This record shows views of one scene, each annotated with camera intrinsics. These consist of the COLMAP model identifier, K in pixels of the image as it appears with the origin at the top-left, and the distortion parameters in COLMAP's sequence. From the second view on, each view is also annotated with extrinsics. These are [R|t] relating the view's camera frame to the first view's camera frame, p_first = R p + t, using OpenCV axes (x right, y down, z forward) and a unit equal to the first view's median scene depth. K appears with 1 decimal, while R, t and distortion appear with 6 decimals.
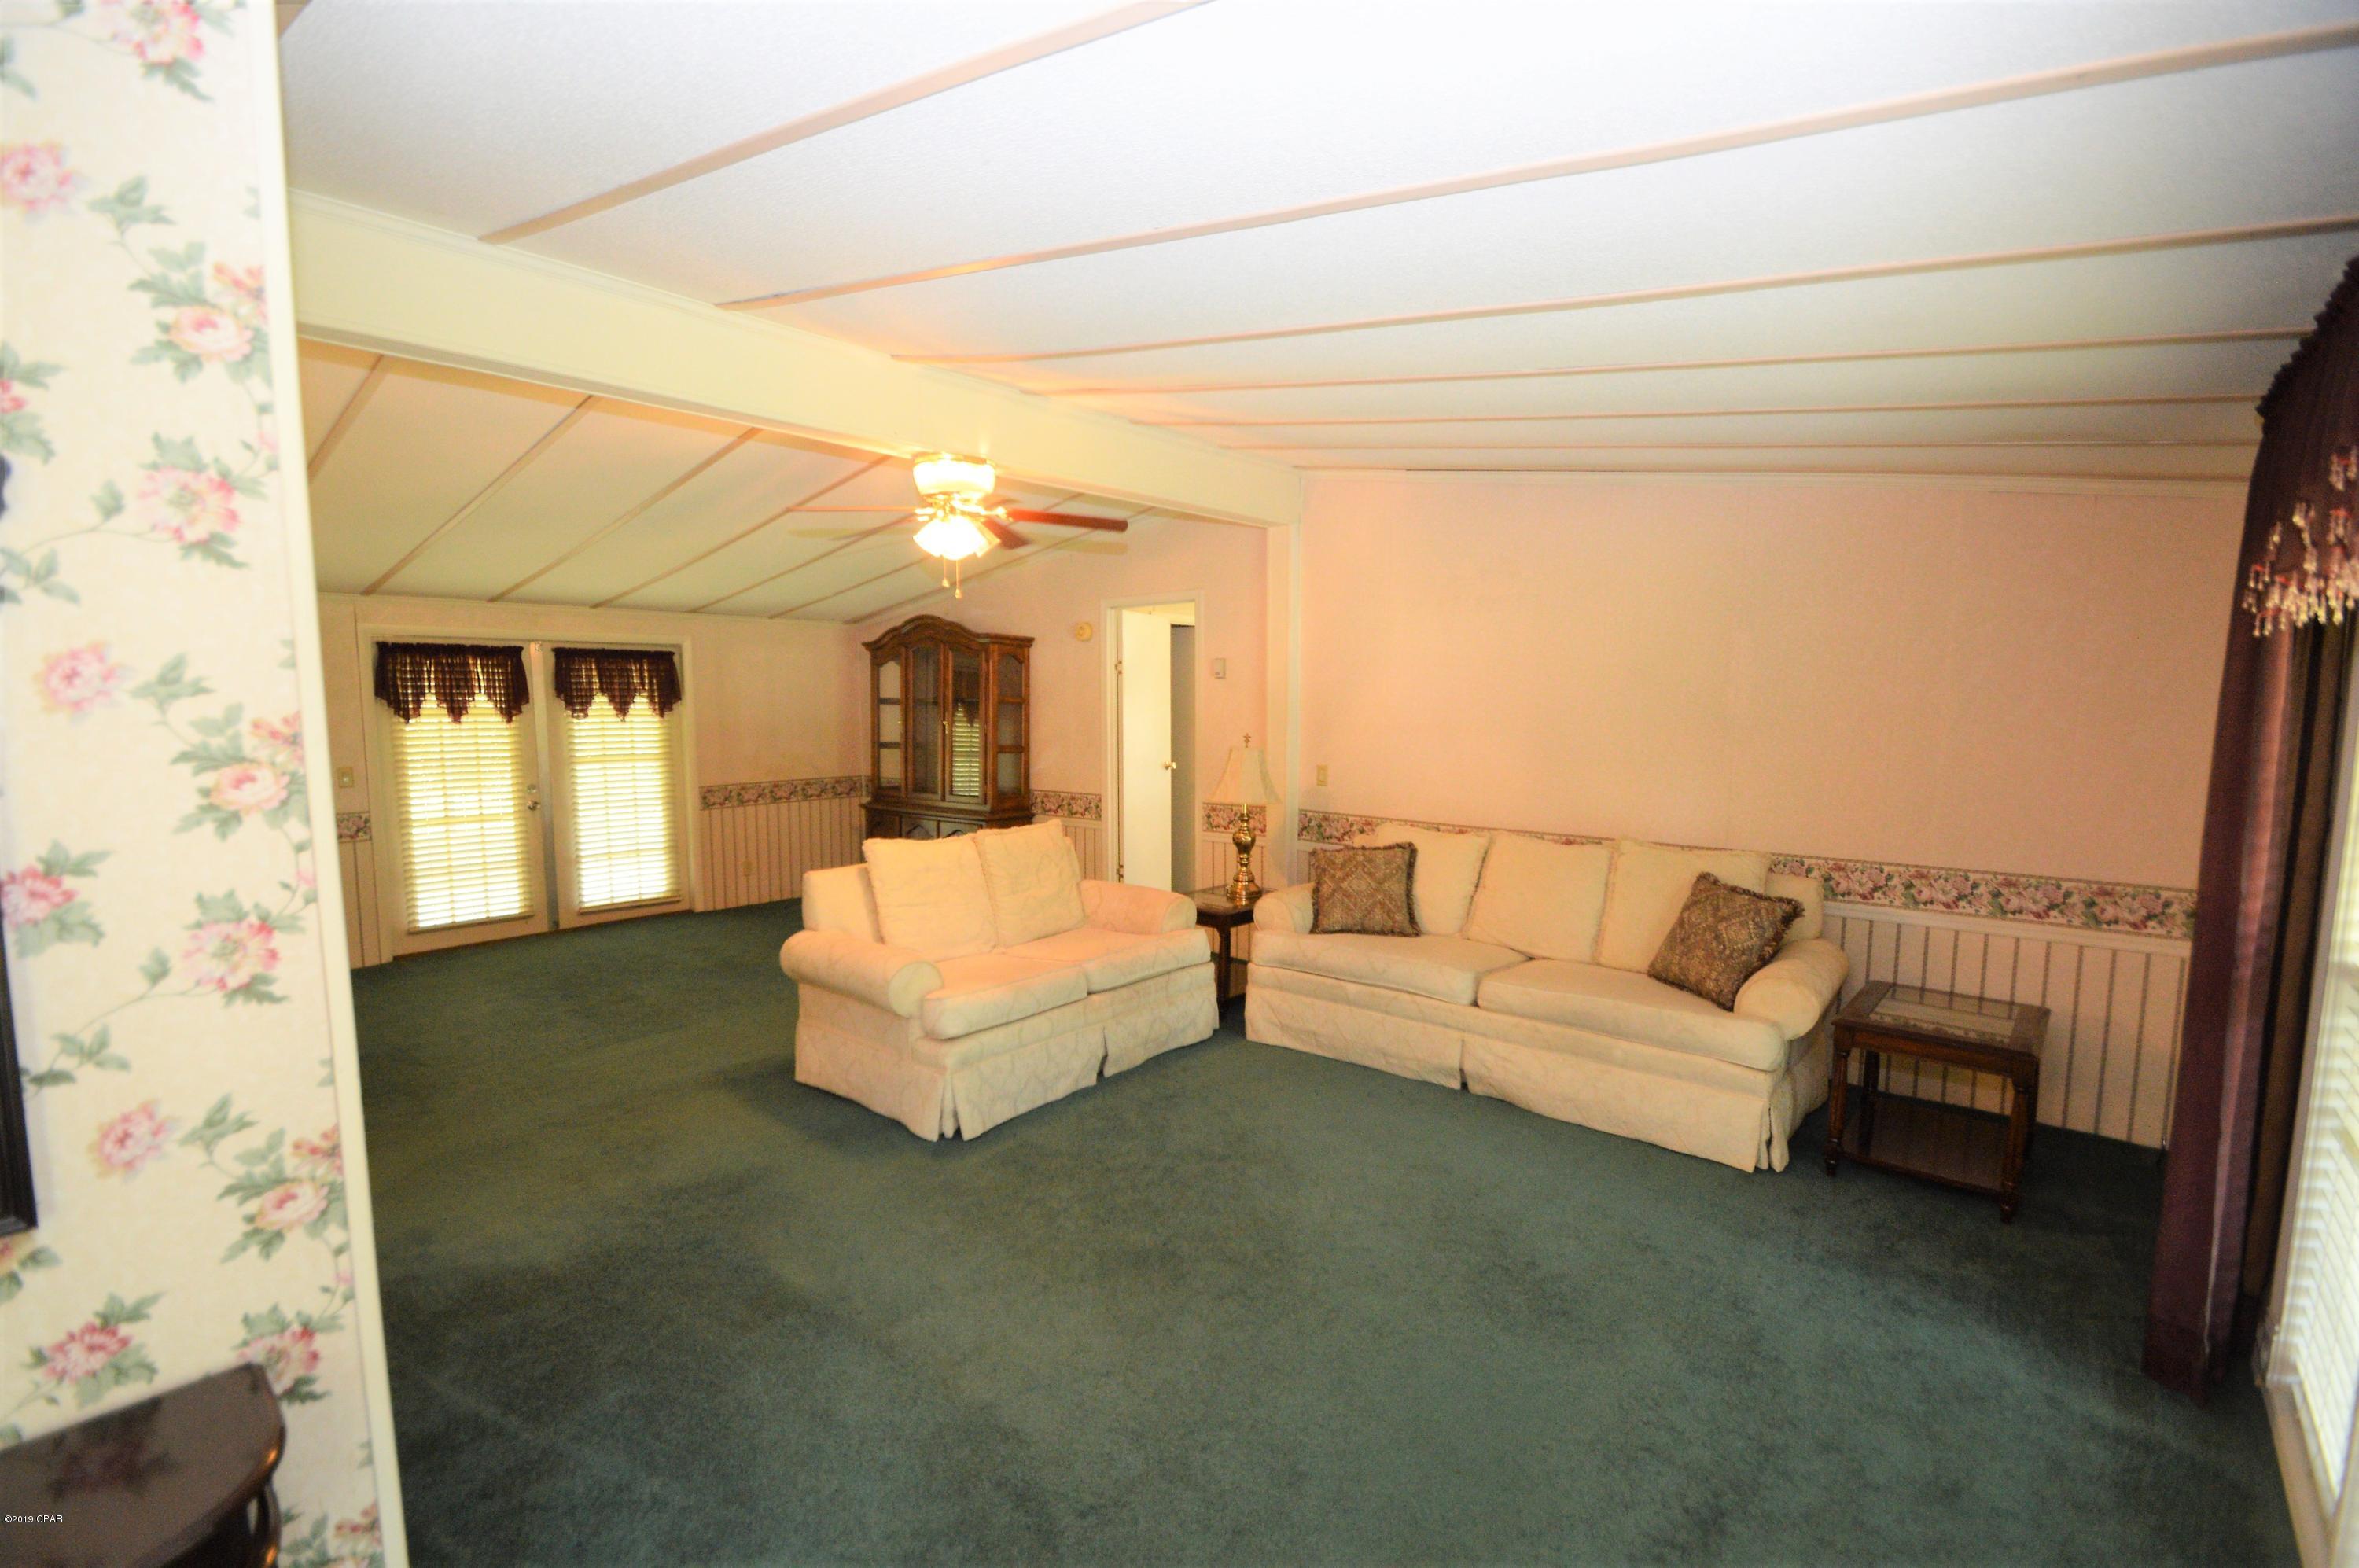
lens RADIAL K [[1065.3, 0, 1179.5], [0, 1065.3, 784.0], [0, 0, 1]] dist [-0.037620, -0.000153]
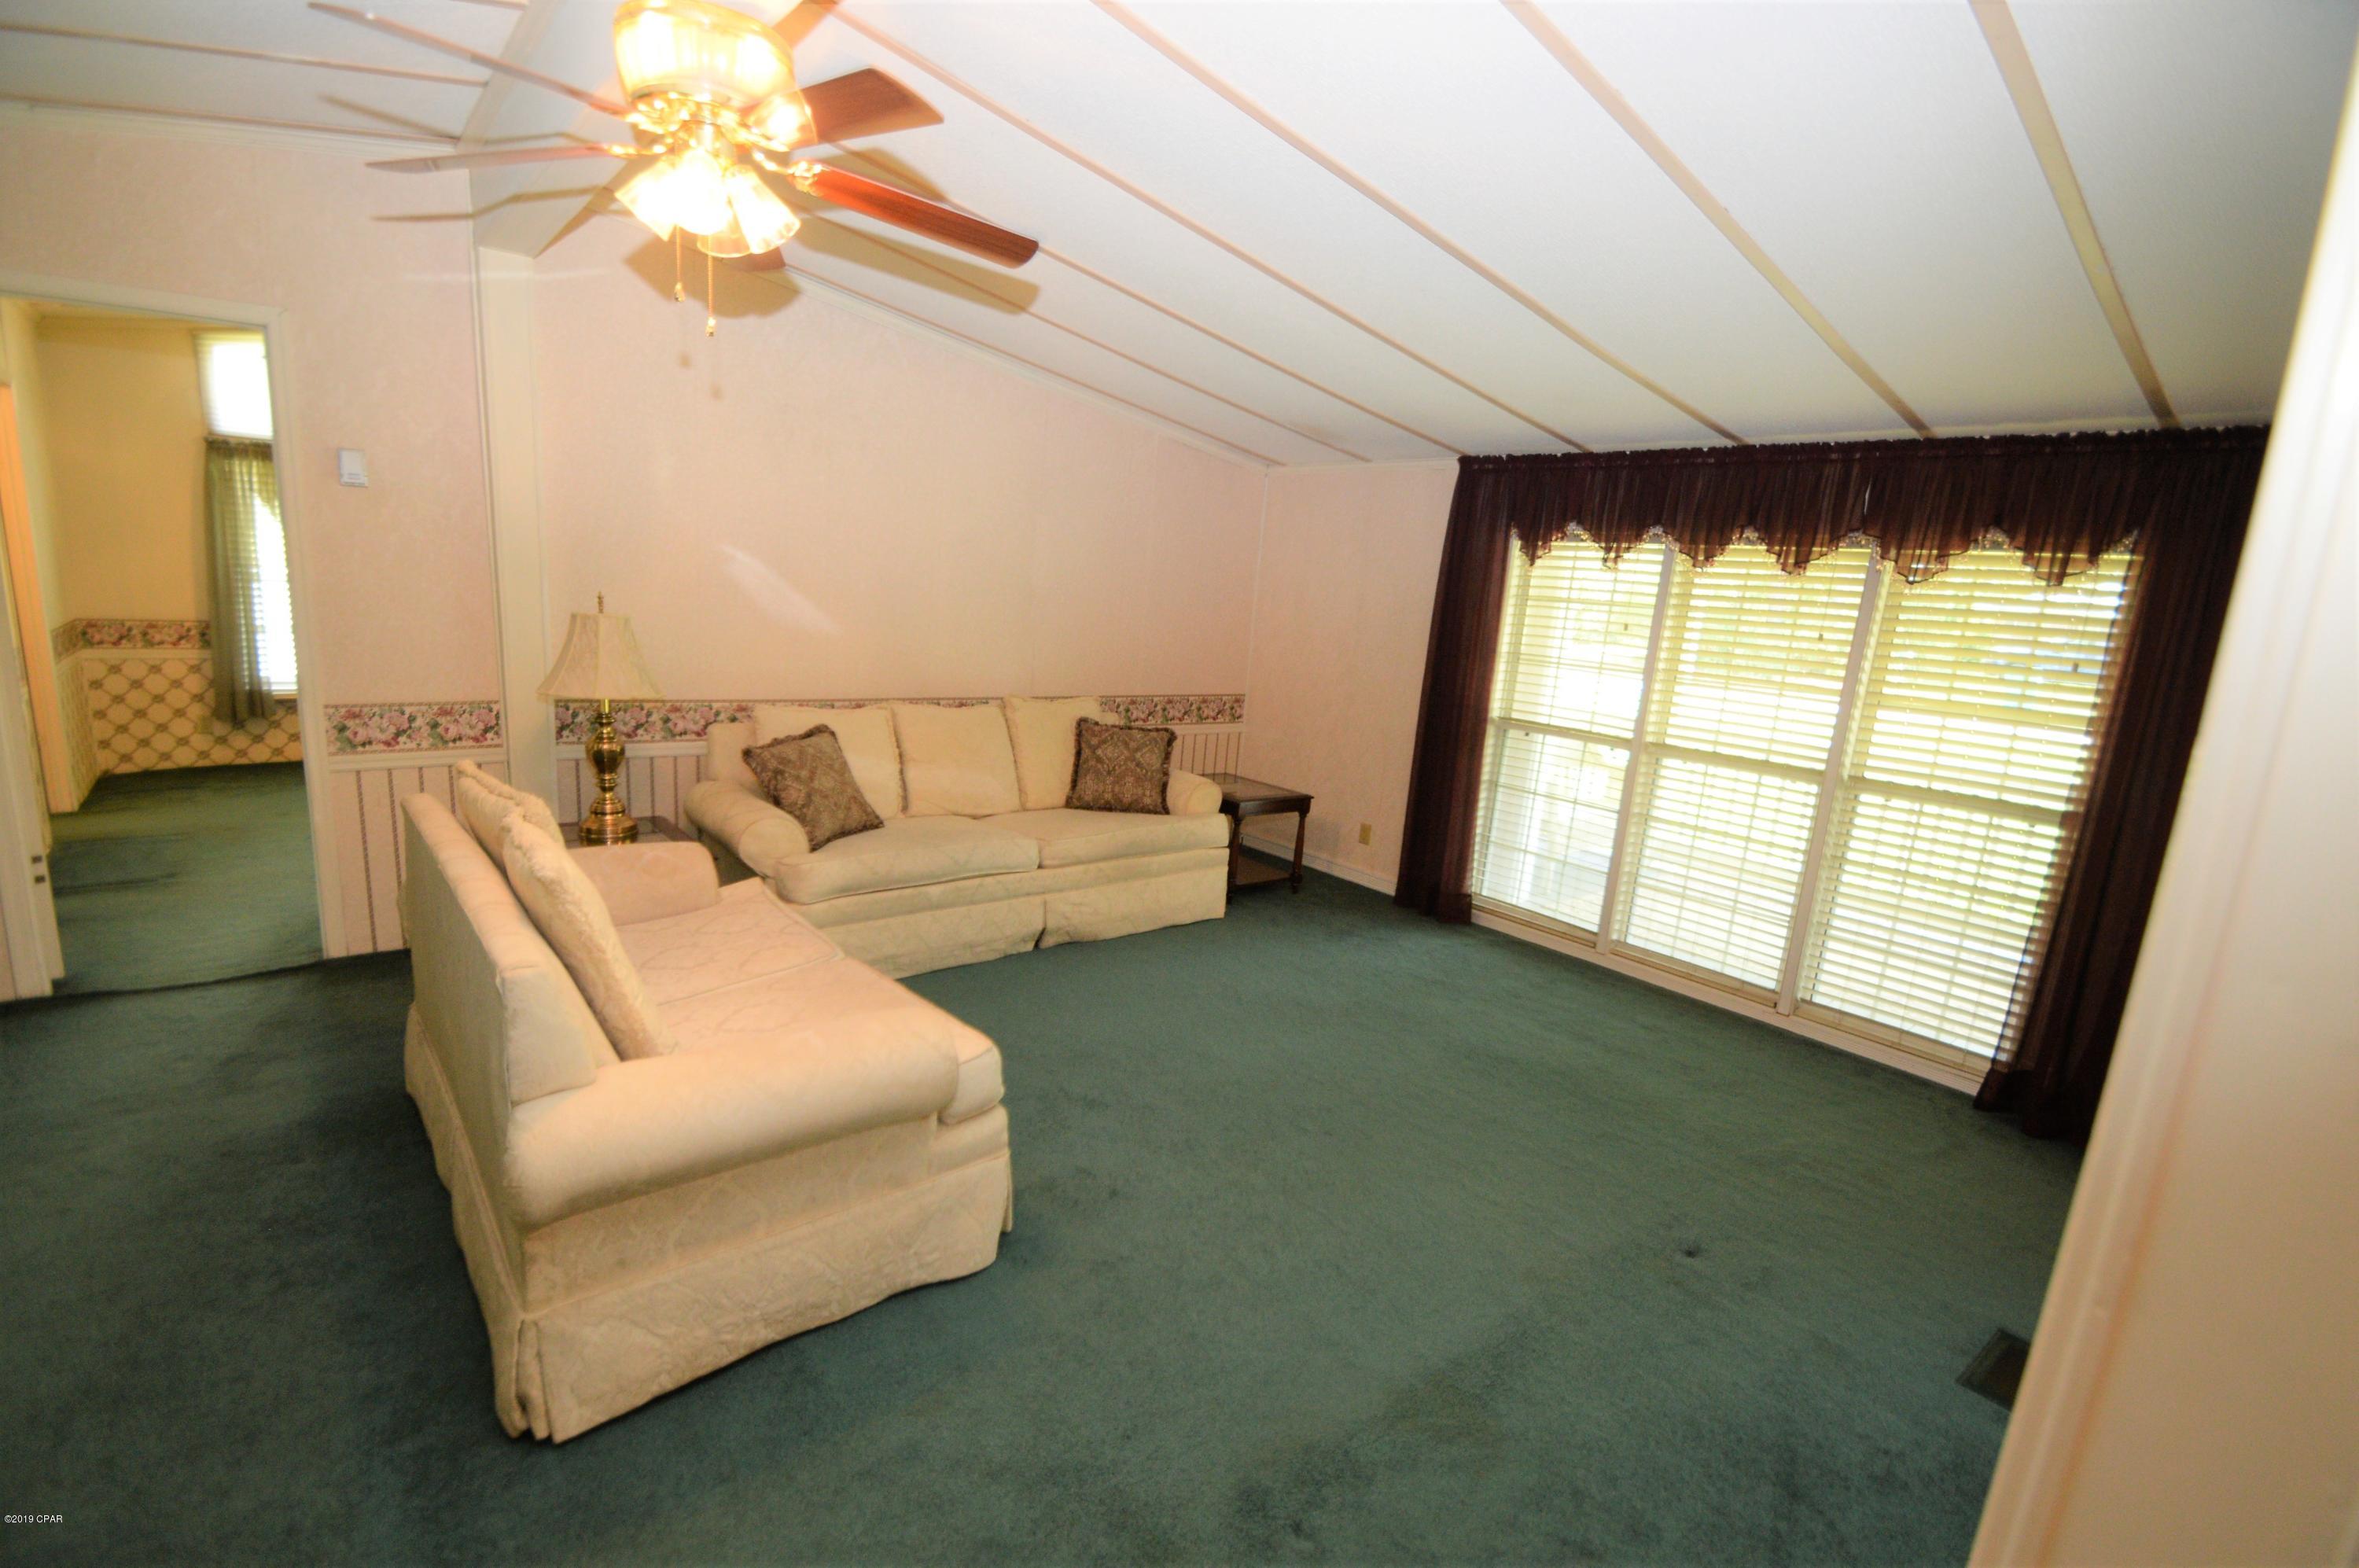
lens RADIAL K [[1066.6, 0, 1176.8], [0, 1066.6, 814.2], [0, 0, 1]] dist [-0.013955, -0.000574]
pose [[0.146904, -0.199037, 0.968919, -0.651403], [0.009378, 0.979782, 0.199846, -0.046722], [-0.989106, -0.020272, 0.145800, 0.659665]]
